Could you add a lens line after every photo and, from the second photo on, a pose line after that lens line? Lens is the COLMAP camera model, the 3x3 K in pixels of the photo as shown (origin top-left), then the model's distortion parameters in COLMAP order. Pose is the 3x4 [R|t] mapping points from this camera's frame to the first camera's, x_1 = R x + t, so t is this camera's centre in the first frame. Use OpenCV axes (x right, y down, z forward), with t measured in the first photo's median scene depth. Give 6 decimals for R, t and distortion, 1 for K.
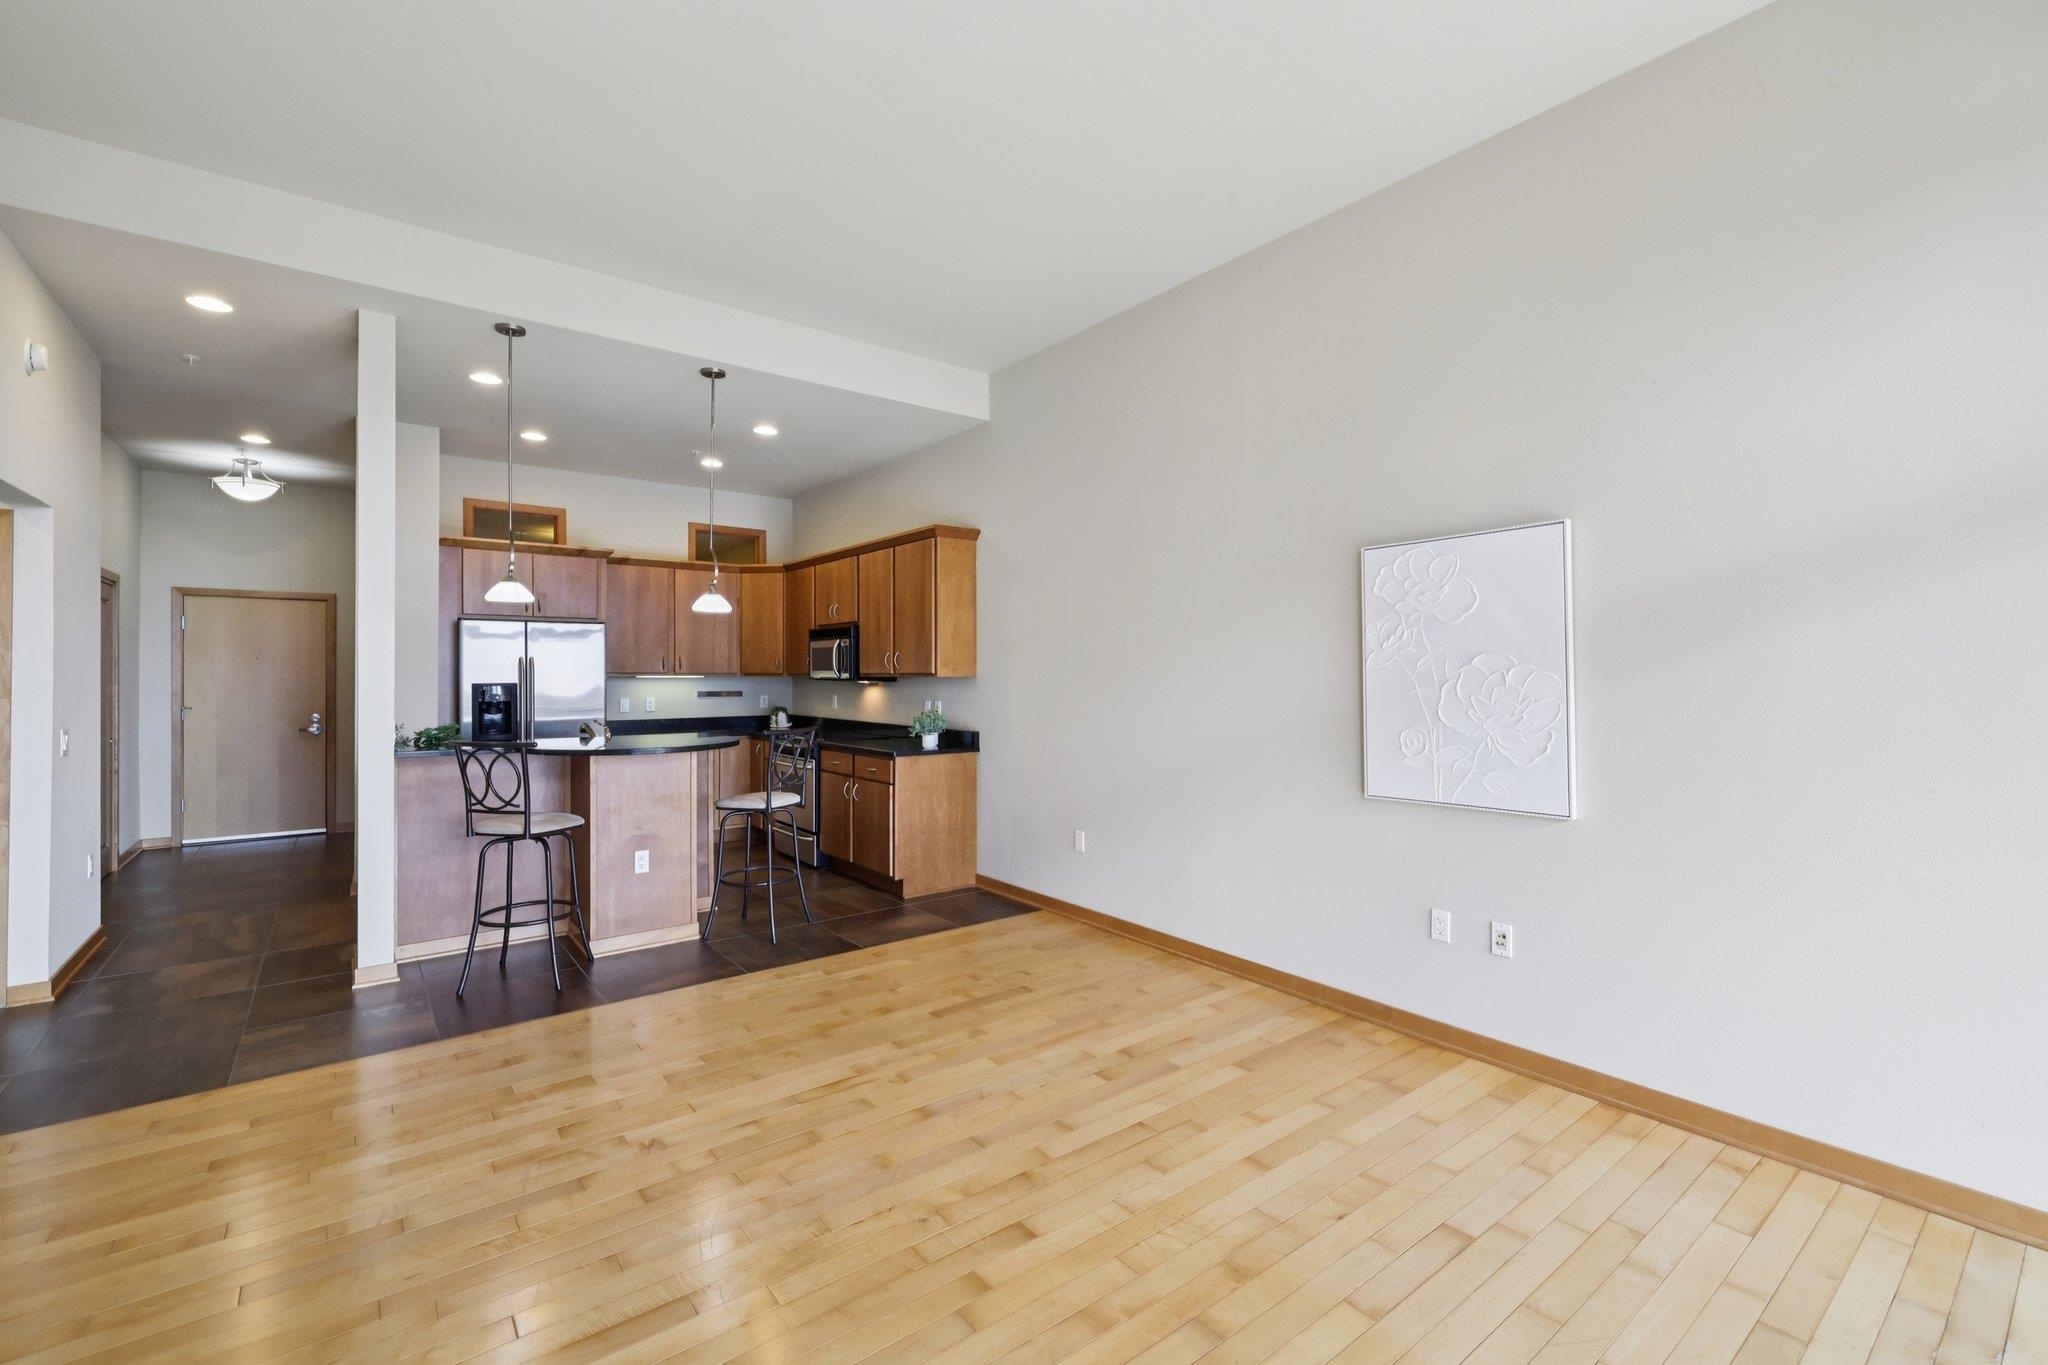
lens RADIAL K [[865.5, 0, 1018.3], [0, 865.5, 673.3], [0, 0, 1]] dist [0.000060, 0.000022]
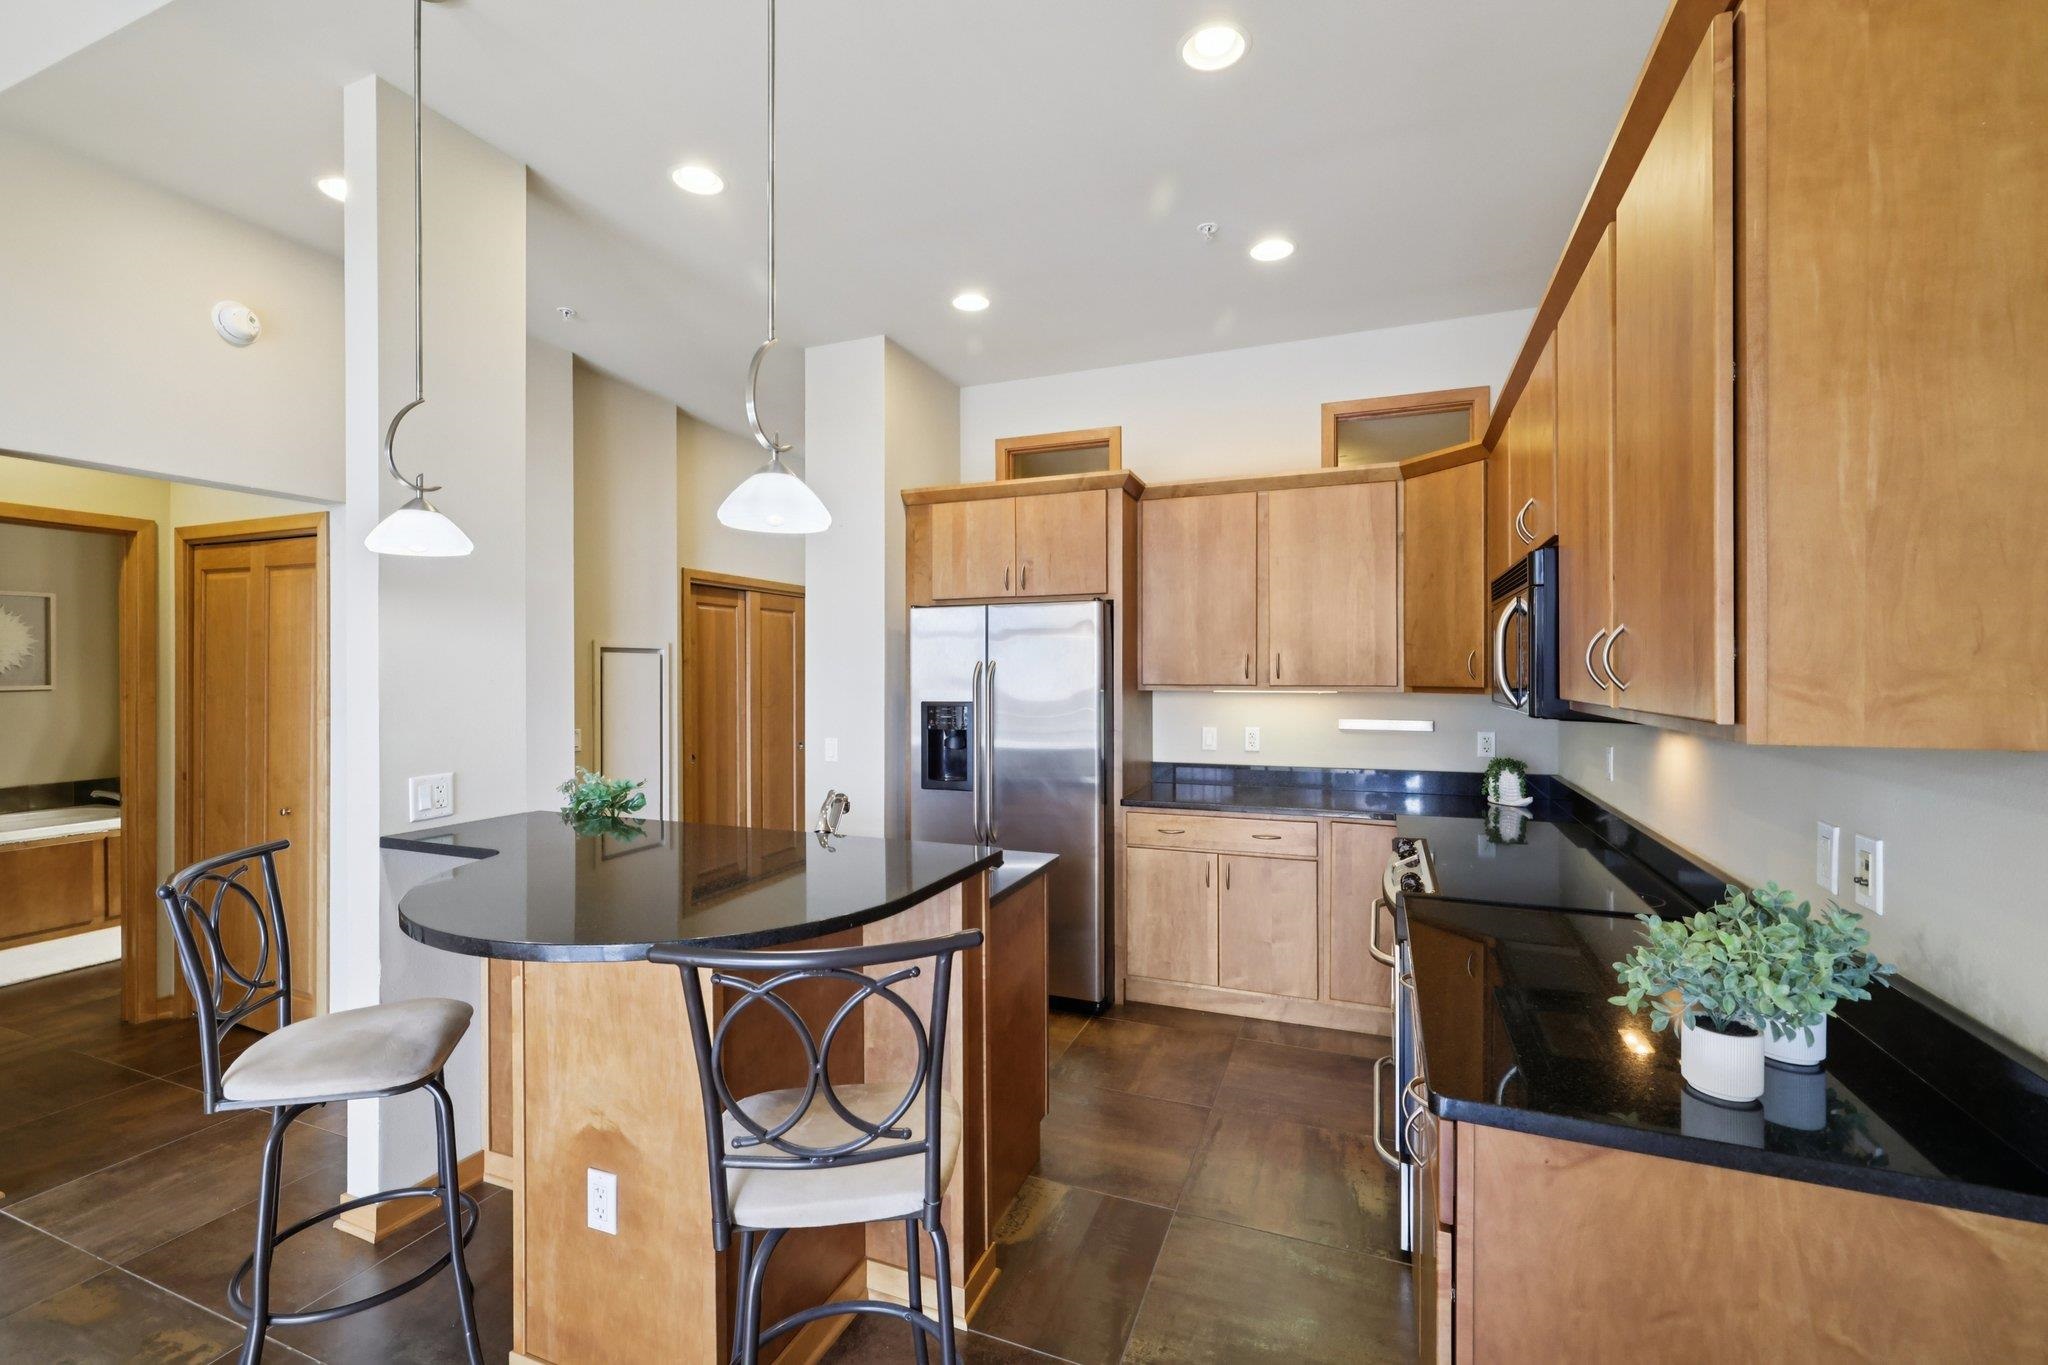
lens RADIAL K [[865.5, 0, 1011.8], [0, 865.5, 682.1], [0, 0, 1]] dist [0.000060, 0.000022]
pose [[0.498486, 0.008244, -0.866859, -0.012467], [0.003554, 0.999927, 0.011553, -0.011717], [0.866890, -0.008840, 0.498420, 0.757236]]
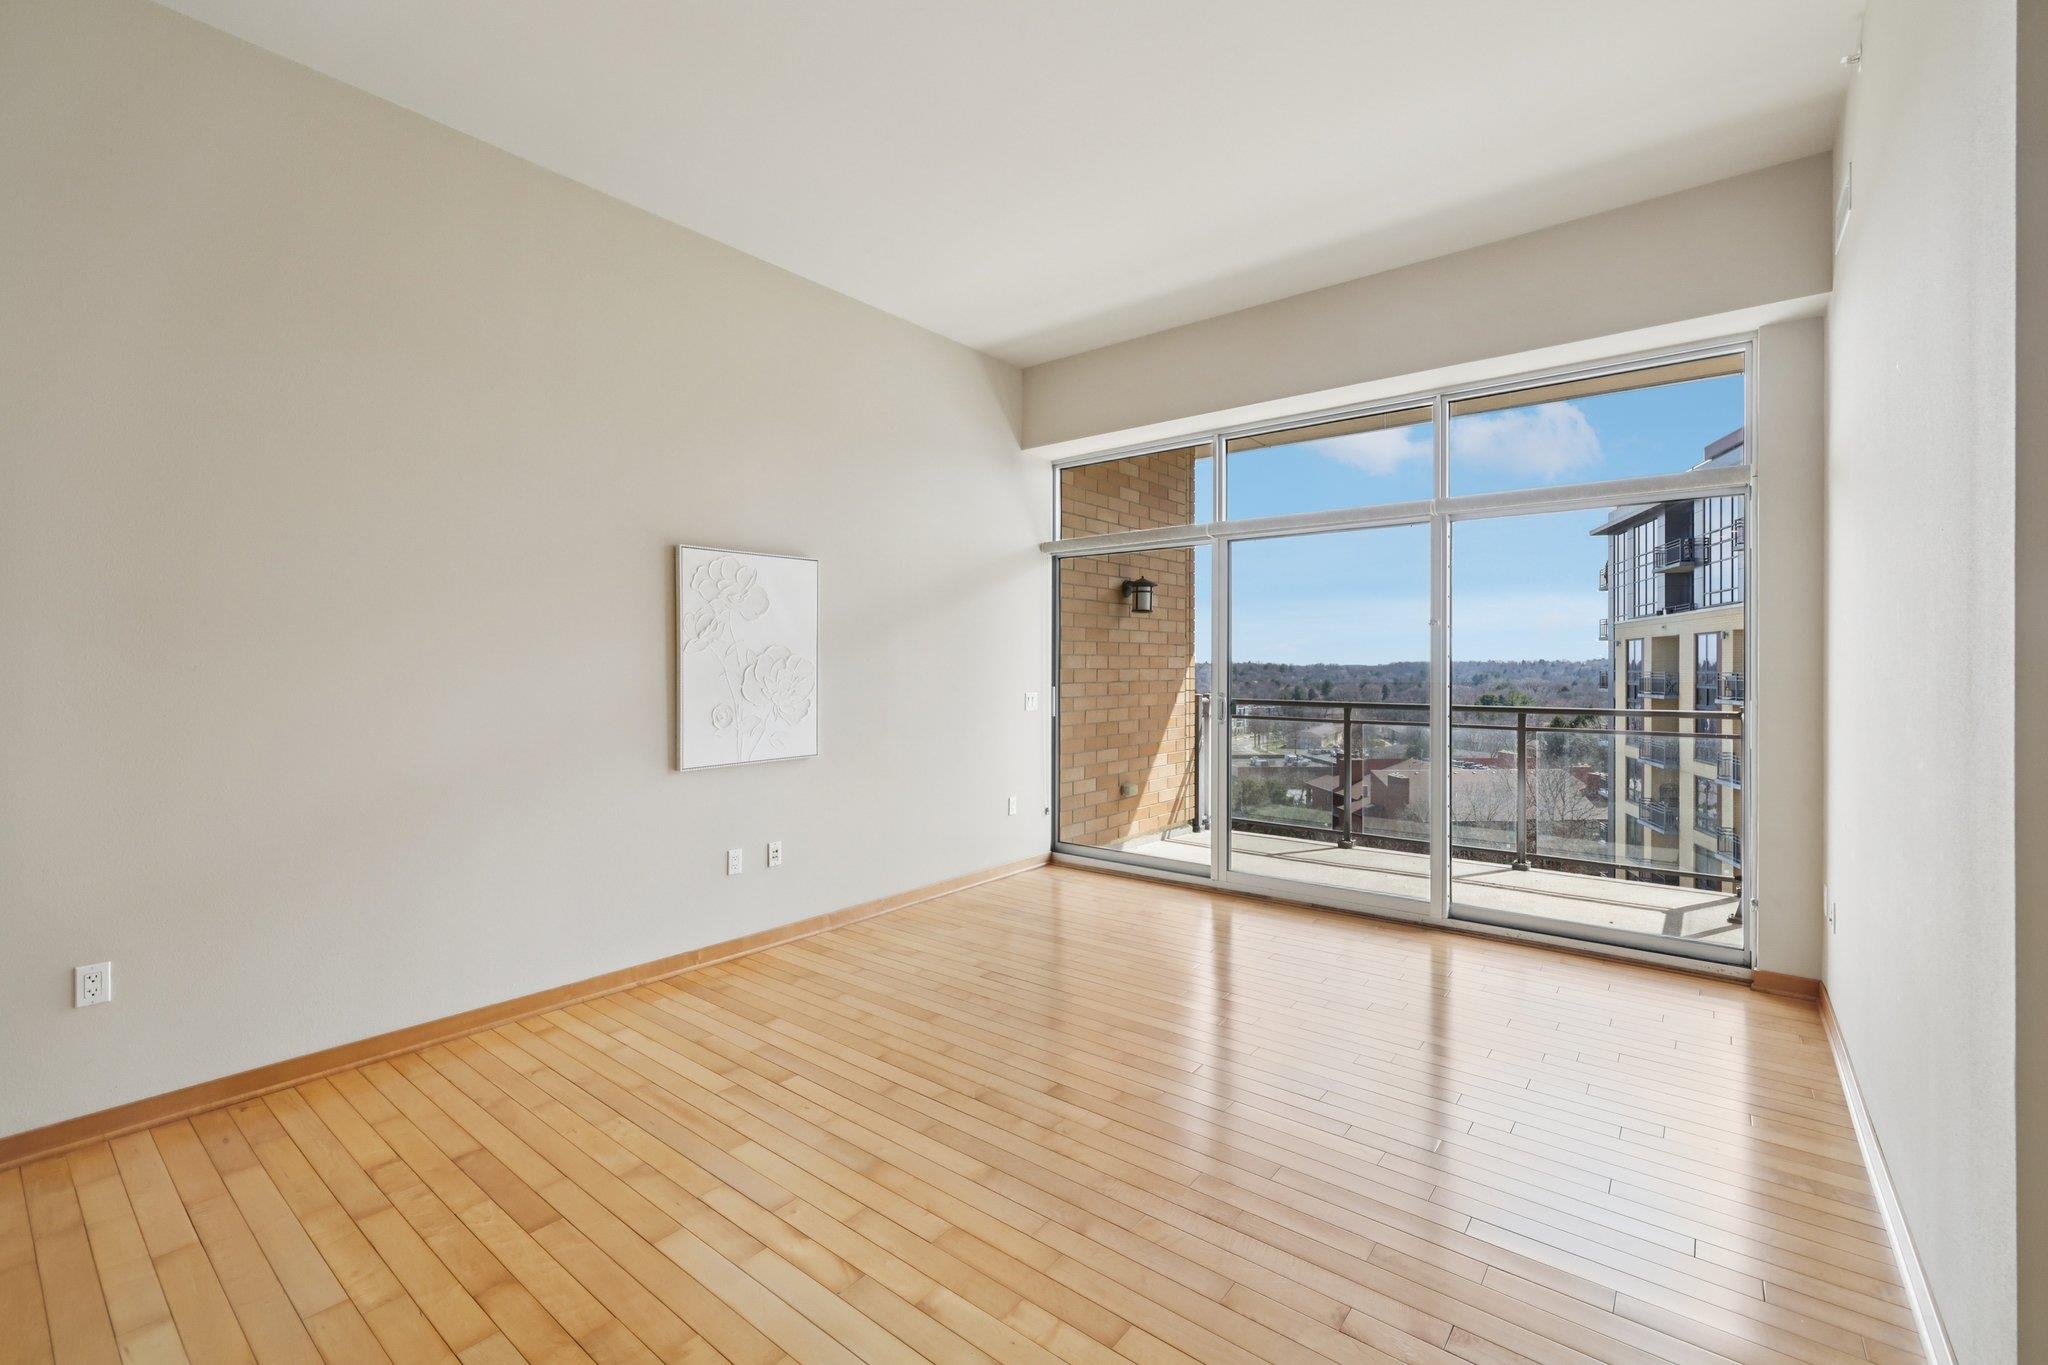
lens RADIAL K [[865.5, 0, 1003.7], [0, 865.5, 669.1], [0, 0, 1]] dist [0.000060, 0.000022]
pose [[-0.220512, -0.002050, 0.975382, -0.470680], [-0.002992, 0.999995, 0.001426, 0.005852], [-0.975380, -0.002604, -0.220517, 0.516927]]
